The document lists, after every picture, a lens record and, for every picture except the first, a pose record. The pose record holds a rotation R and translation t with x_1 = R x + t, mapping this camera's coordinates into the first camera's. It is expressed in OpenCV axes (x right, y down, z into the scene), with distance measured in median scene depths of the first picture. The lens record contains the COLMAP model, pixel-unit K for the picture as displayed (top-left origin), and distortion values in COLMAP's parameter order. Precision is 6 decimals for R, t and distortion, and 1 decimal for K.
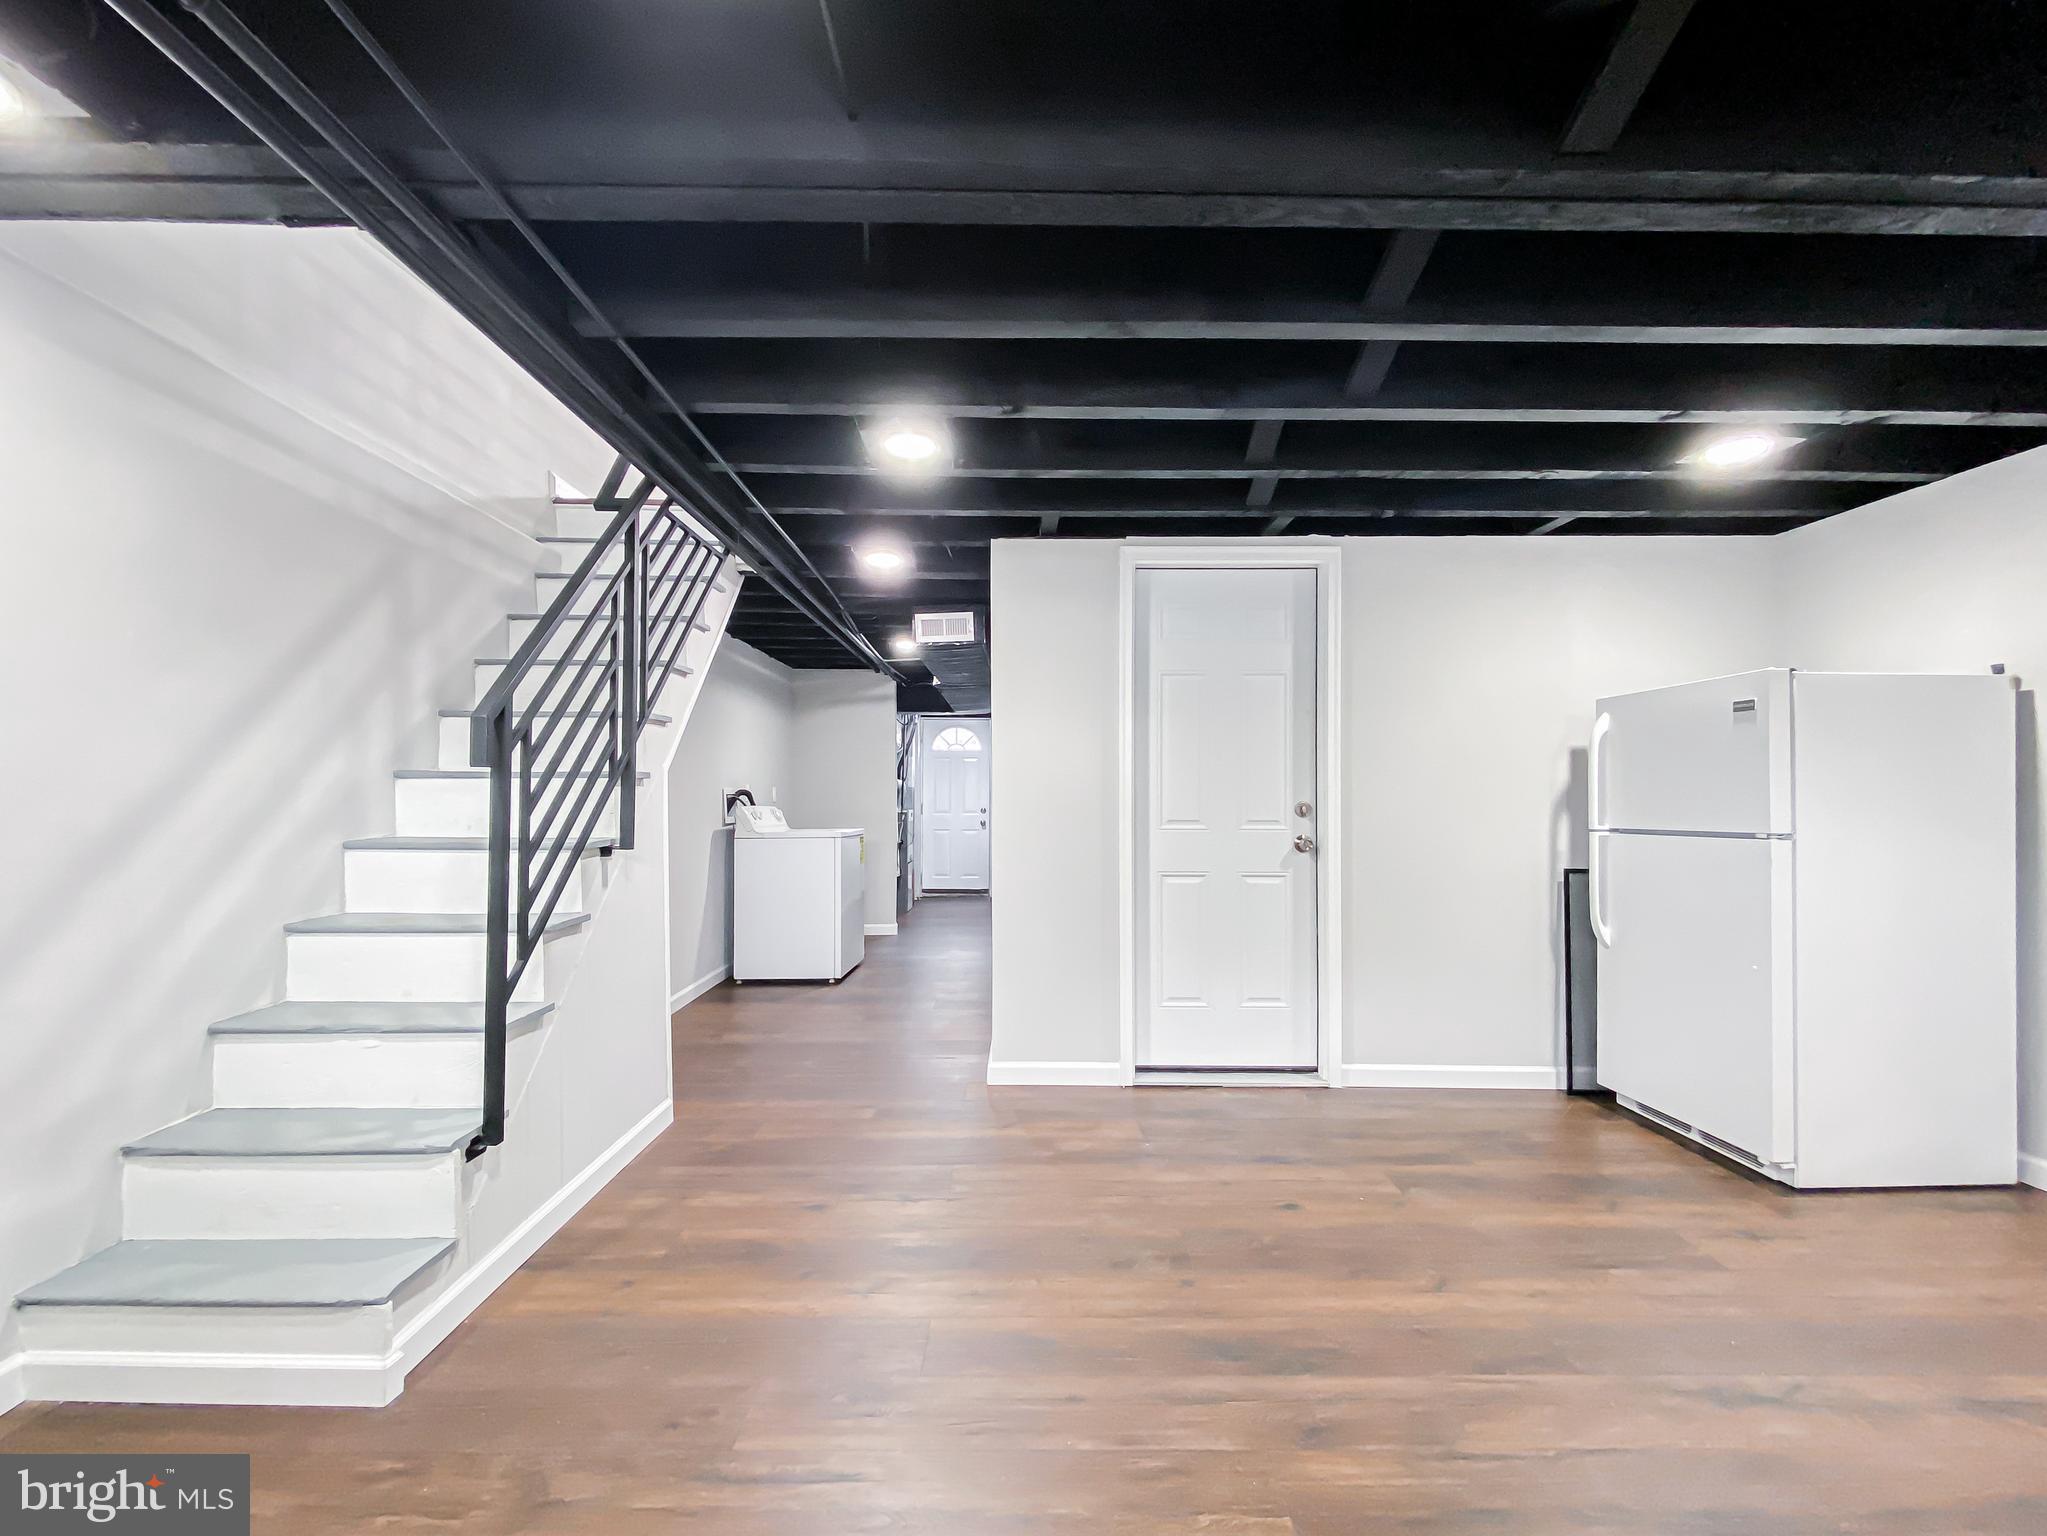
lens RADIAL K [[835.4, 0, 1031.2], [0, 835.4, 765.1], [0, 0, 1]] dist [0.000768, -0.002281]
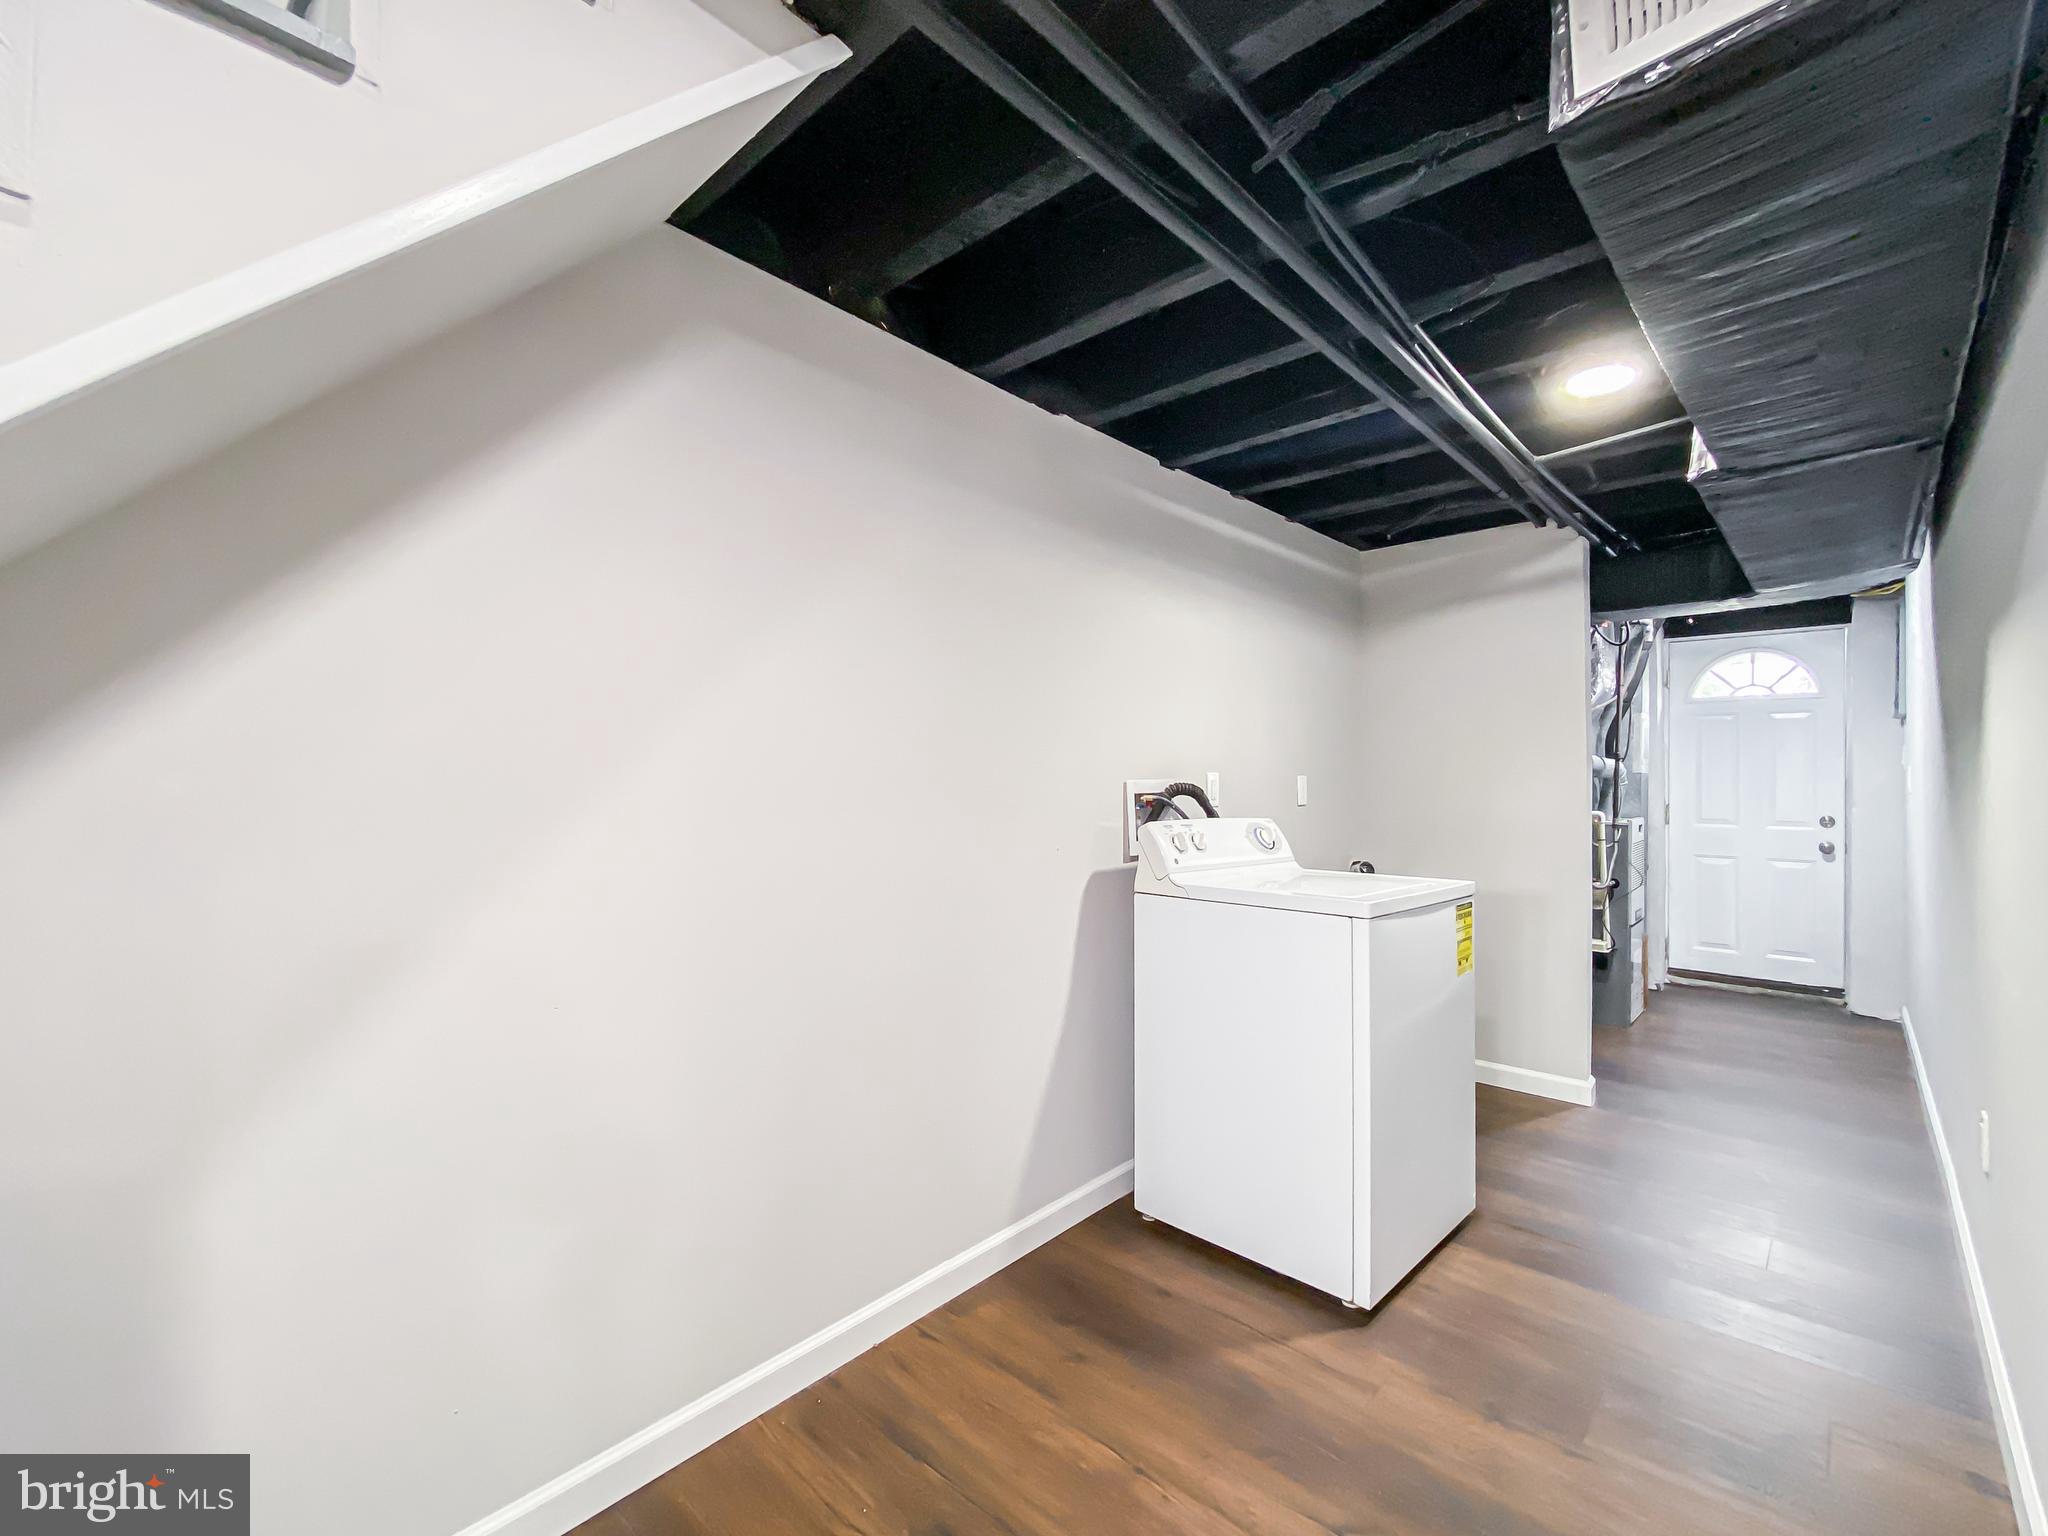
lens RADIAL K [[887.2, 0, 1028.5], [0, 887.2, 783.4], [0, 0, 1]] dist [0.031115, -0.000031]
pose [[0.728064, 0.004985, -0.685491, -0.045254], [0.021044, 0.999340, 0.029618, 0.009282], [0.685186, -0.035989, 0.727478, 0.406993]]
